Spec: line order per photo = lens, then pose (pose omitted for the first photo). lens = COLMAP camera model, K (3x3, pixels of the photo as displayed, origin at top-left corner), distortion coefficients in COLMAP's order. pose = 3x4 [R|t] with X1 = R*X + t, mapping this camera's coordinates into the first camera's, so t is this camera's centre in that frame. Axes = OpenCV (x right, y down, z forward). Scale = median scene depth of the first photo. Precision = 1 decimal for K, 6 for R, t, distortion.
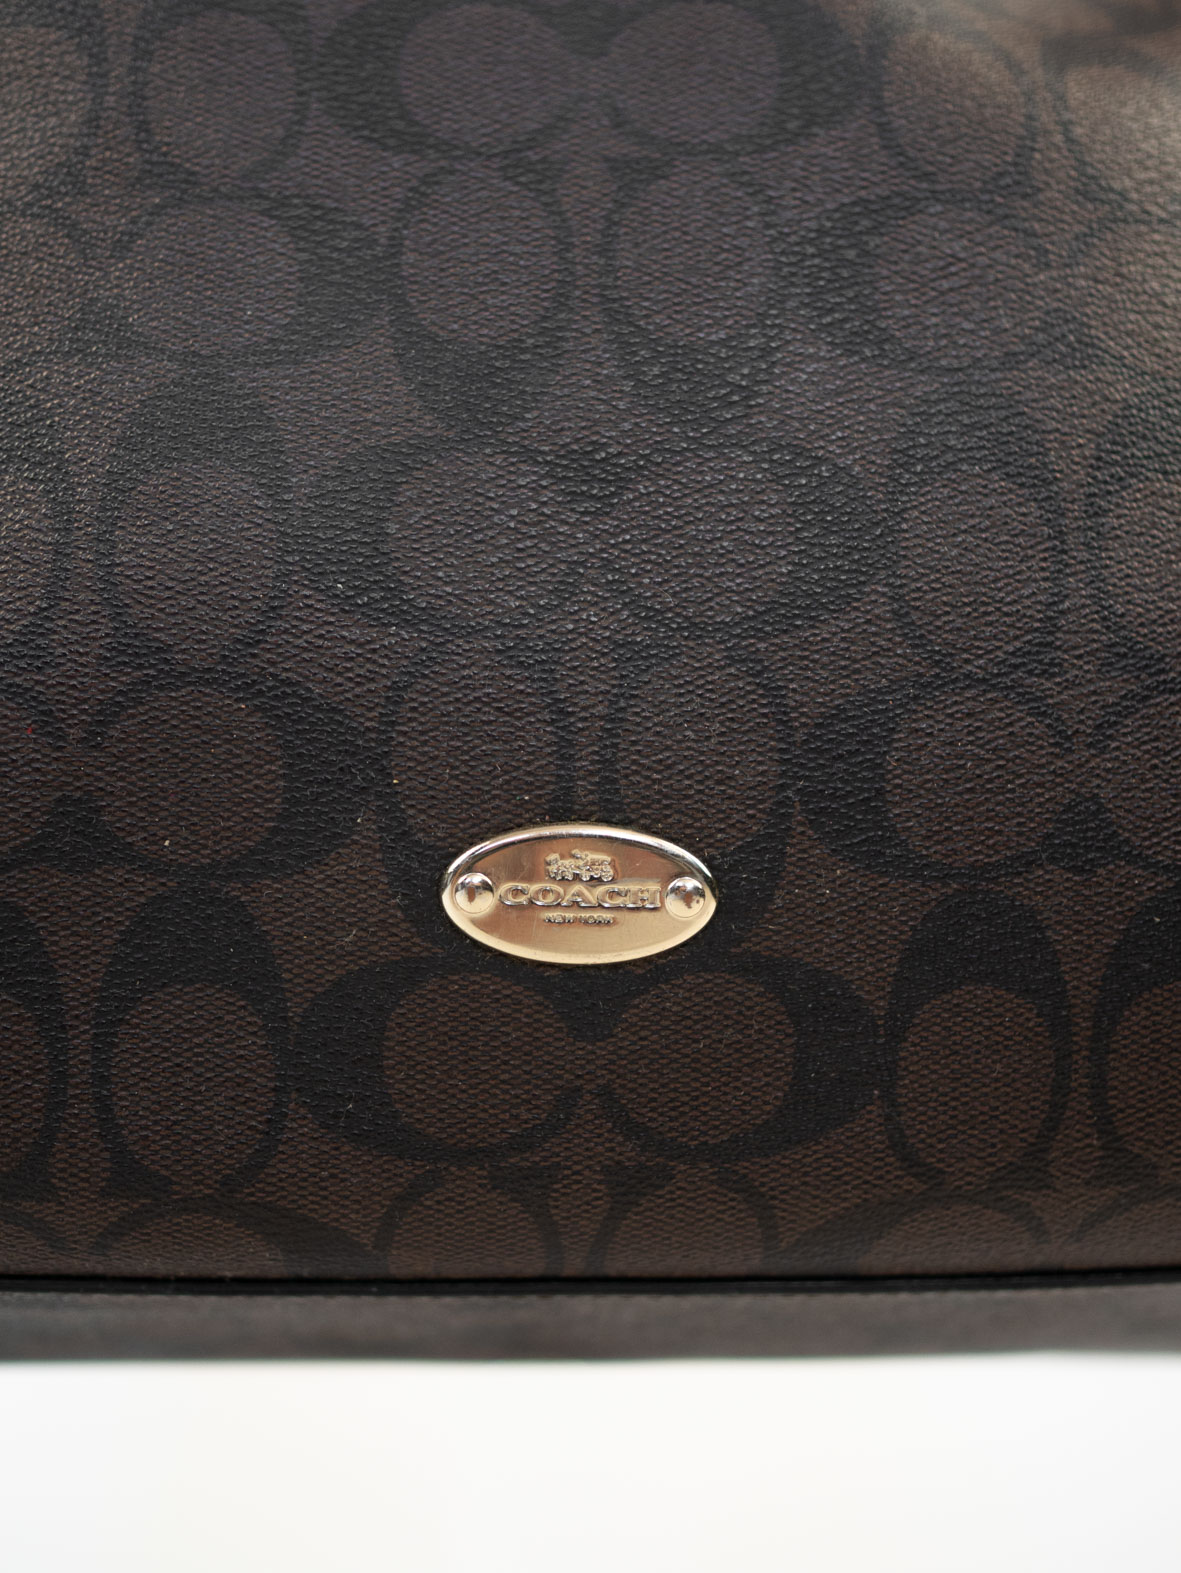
lens RADIAL K [[2441.8, 0, 590.5], [0, 2441.8, 786.5], [0, 0, 1]] dist [-0.128718, -0.020039]
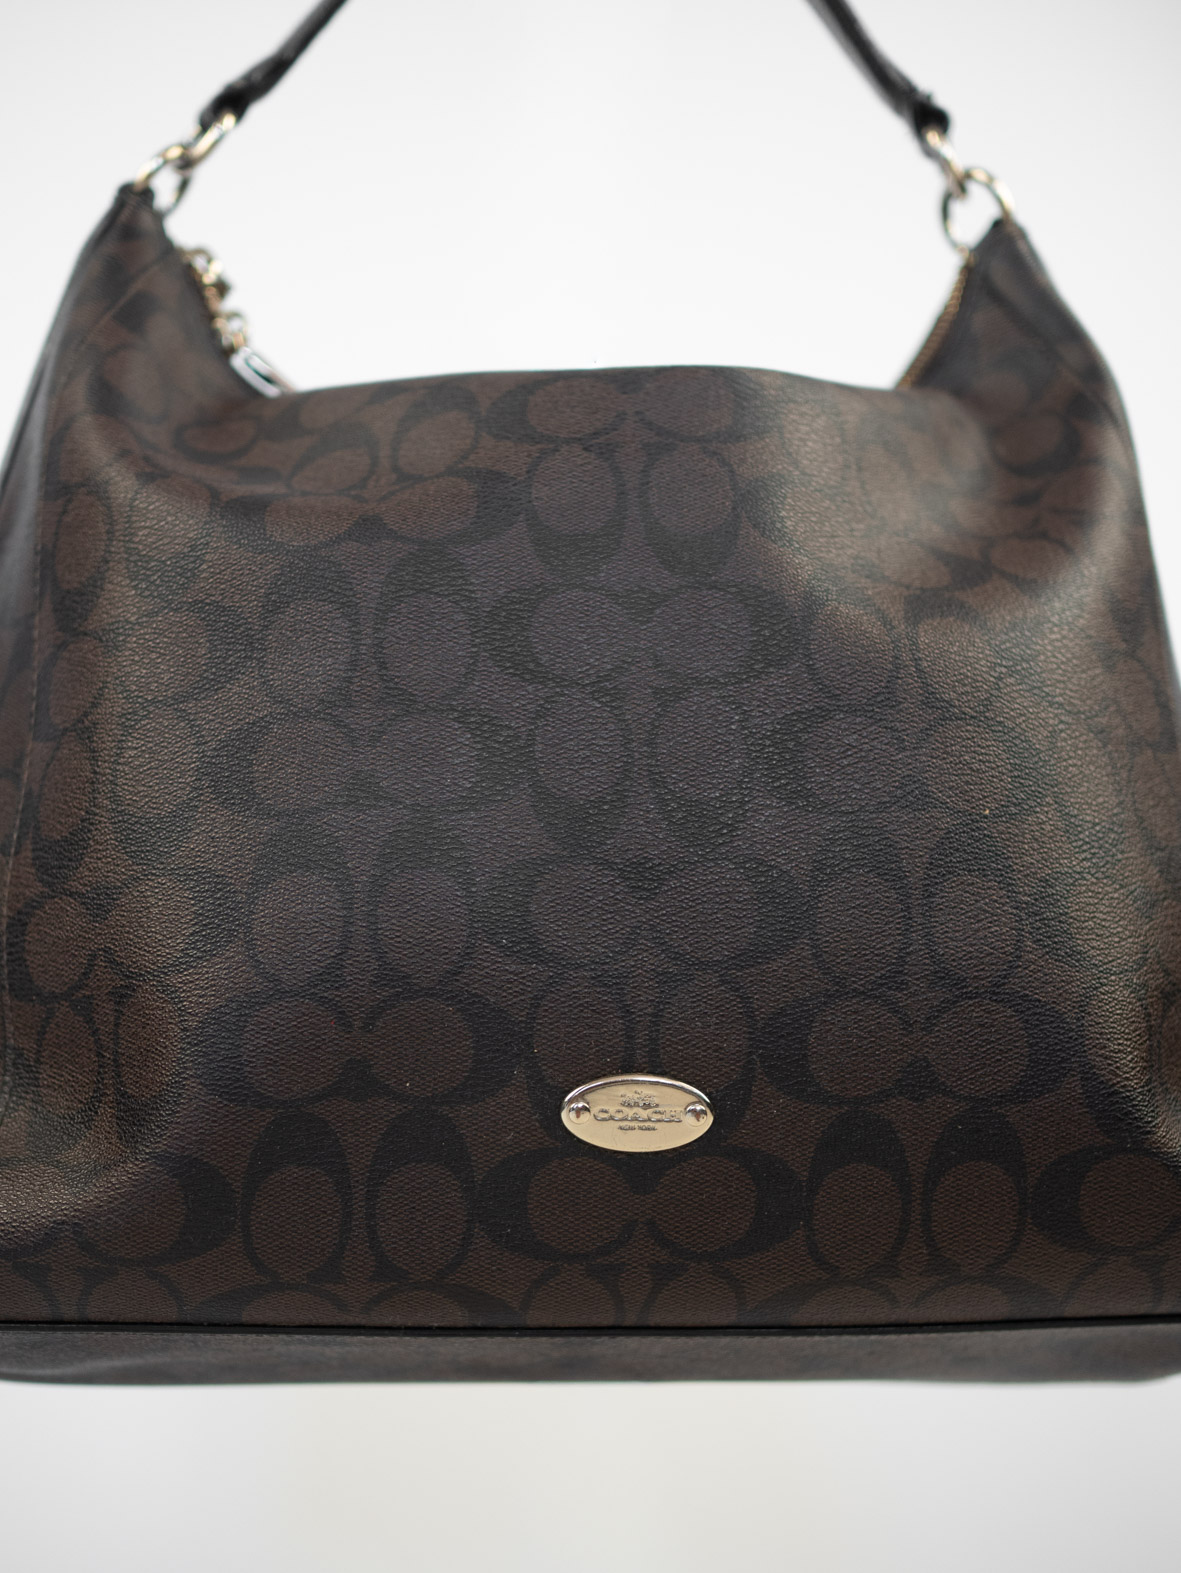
lens RADIAL K [[2304.8, 0, 555.6], [0, 2304.8, 937.9], [0, 0, 1]] dist [-0.108796, -0.003077]
pose [[0.999965, 0.003748, 0.007526, -0.076521], [-0.003905, 0.999771, 0.021018, -0.118105], [-0.007446, -0.021046, 0.999751, -0.680422]]
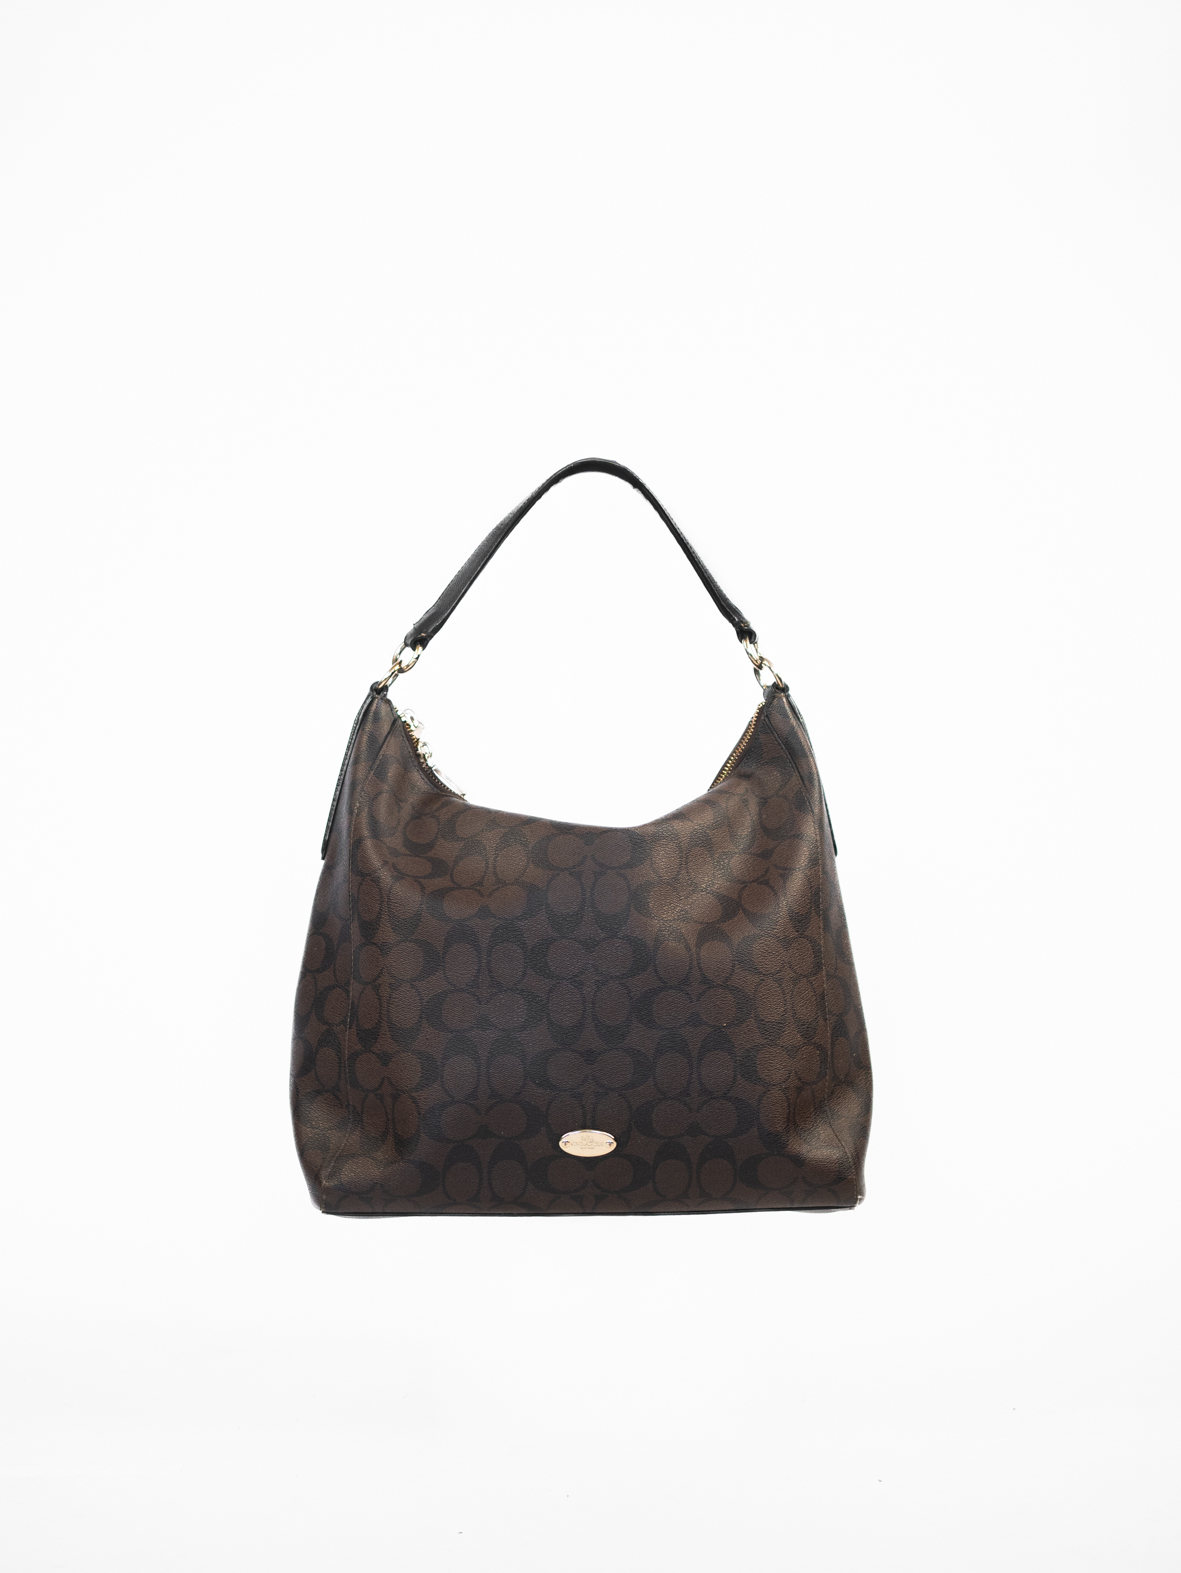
lens RADIAL K [[2441.8, 0, 590.5], [0, 2441.8, 786.5], [0, 0, 1]] dist [-0.128718, -0.020039]
pose [[0.998440, 0.000856, -0.055829, 0.264090], [0.010353, 0.979706, 0.200174, -1.579601], [0.054868, -0.200439, 0.978168, -3.501621]]
